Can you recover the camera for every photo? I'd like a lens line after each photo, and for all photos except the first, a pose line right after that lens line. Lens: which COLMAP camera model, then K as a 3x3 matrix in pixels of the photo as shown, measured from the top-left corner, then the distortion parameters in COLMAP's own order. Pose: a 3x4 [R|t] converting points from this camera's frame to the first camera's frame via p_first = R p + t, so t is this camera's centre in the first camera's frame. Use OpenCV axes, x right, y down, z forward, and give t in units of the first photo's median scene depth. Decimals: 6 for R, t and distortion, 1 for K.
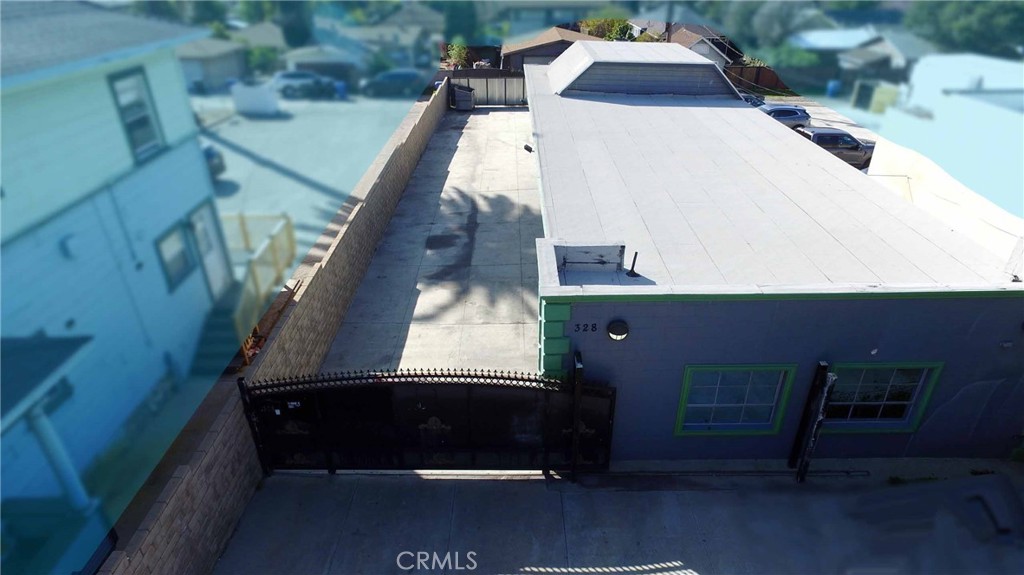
lens RADIAL K [[583.8, 0, 512.0], [0, 583.8, 287.5], [0, 0, 1]] dist [0.001540, 0.001060]
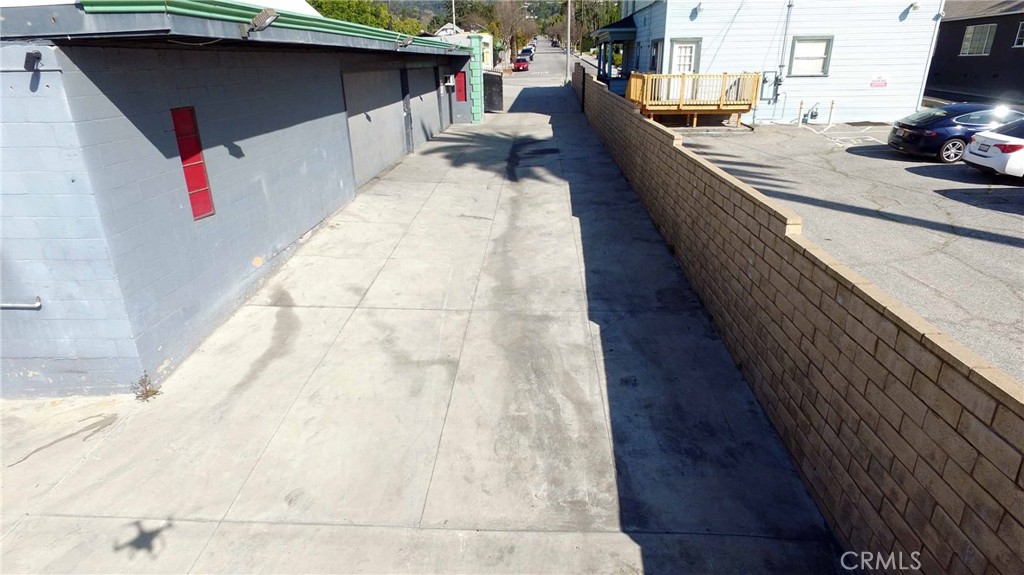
lens RADIAL K [[583.8, 0, 512.0], [0, 583.8, 287.5], [0, 0, 1]] dist [0.001540, 0.001060]
pose [[-0.998590, 0.005994, 0.052738, -0.100417], [0.044443, 0.637622, 0.769066, -0.587303], [-0.029017, 0.770326, -0.636990, 1.528317]]
